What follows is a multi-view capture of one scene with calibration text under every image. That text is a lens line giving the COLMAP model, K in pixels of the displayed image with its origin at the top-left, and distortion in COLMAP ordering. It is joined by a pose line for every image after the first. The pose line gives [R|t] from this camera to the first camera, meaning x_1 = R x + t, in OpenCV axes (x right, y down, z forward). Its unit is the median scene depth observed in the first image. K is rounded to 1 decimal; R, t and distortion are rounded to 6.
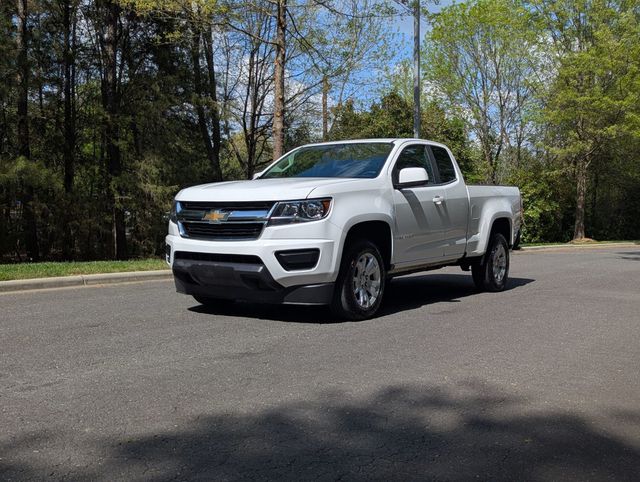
lens RADIAL K [[686.4, 0, 325.2], [0, 686.4, 233.1], [0, 0, 1]] dist [0.057632, -0.004983]
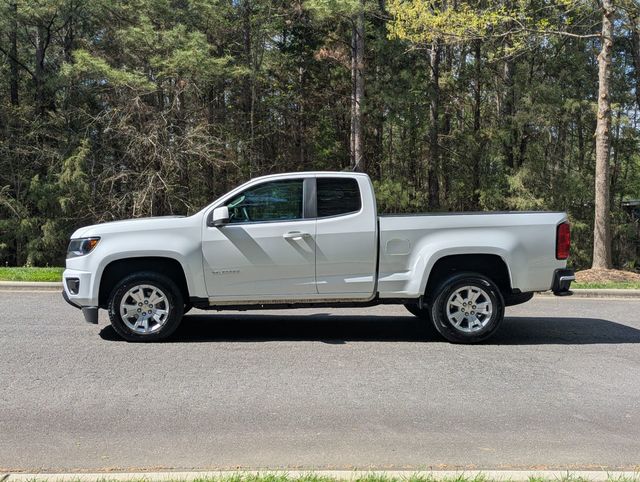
lens RADIAL K [[687.2, 0, 320.0], [0, 687.2, 241.0], [0, 0, 1]] dist [0.054069, 0.005128]
pose [[0.630414, 0.033855, -0.775520, 0.497126], [-0.024580, 0.999418, 0.023648, -0.034312], [0.775870, 0.004155, 0.630880, 0.220834]]
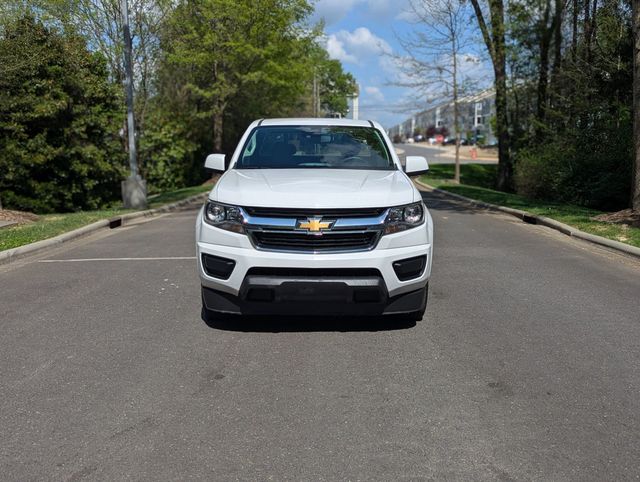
lens RADIAL K [[687.2, 0, 320.0], [0, 687.2, 241.0], [0, 0, 1]] dist [0.054069, 0.005128]
pose [[0.830033, -0.077421, 0.552314, -0.266278], [0.015652, 0.993162, 0.115694, -0.044173], [-0.557494, -0.087385, 0.825569, 0.115632]]
